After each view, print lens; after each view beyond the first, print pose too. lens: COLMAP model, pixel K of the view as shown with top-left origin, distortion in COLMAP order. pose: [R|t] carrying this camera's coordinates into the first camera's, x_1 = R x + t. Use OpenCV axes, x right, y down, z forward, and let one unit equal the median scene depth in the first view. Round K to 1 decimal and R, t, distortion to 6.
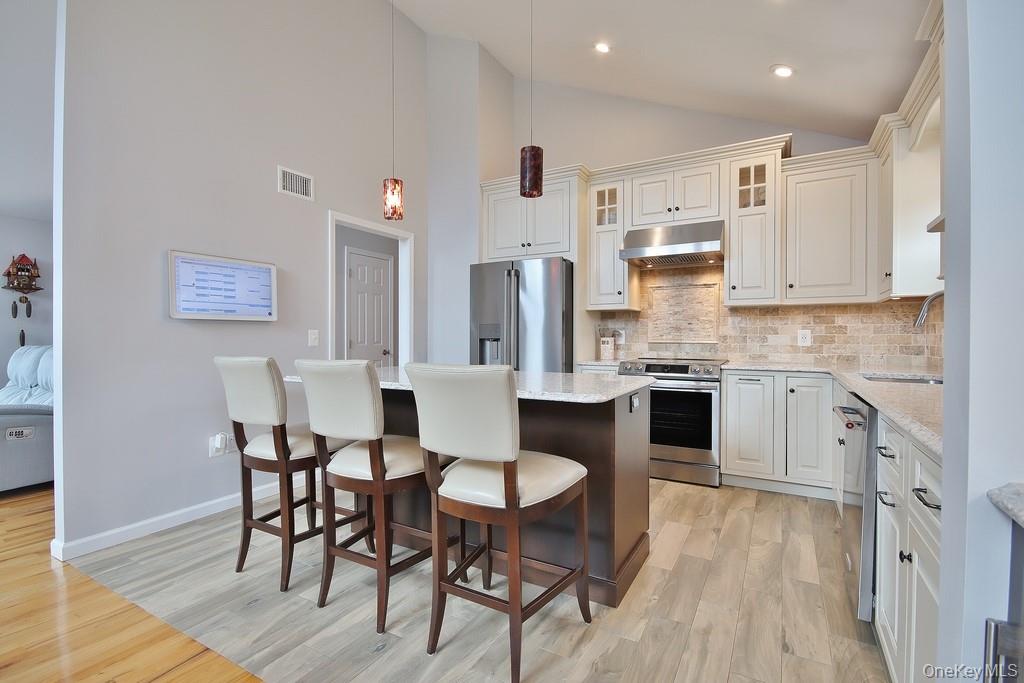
lens RADIAL K [[471.6, 0, 510.0], [0, 471.6, 342.4], [0, 0, 1]] dist [0.001790, -0.006977]
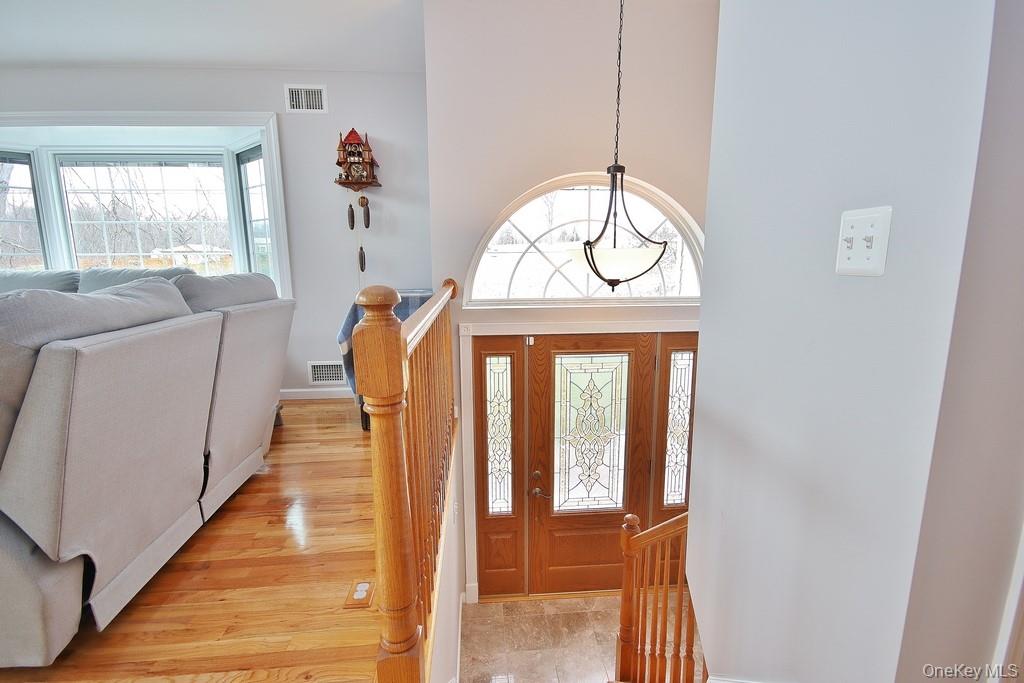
lens RADIAL K [[471.6, 0, 508.6], [0, 471.6, 339.4], [0, 0, 1]] dist [0.001790, -0.006977]
pose [[0.569308, 0.133085, -0.811281, -0.339642], [0.000311, 0.986776, 0.162091, -0.004994], [0.822124, -0.092532, 0.561738, 0.777277]]
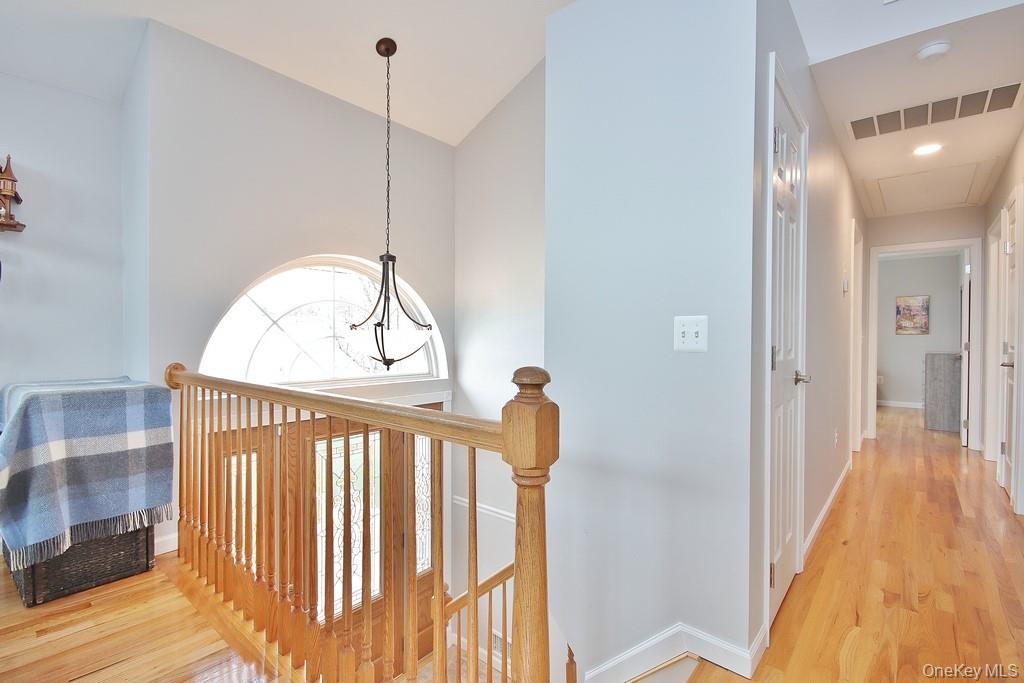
lens RADIAL K [[471.6, 0, 509.1], [0, 471.6, 339.4], [0, 0, 1]] dist [0.001790, -0.006977]
pose [[0.983765, 0.003264, -0.179432, -0.472122], [-0.004161, 0.999981, -0.004622, -0.006499], [0.179413, 0.005293, 0.983760, 0.656679]]
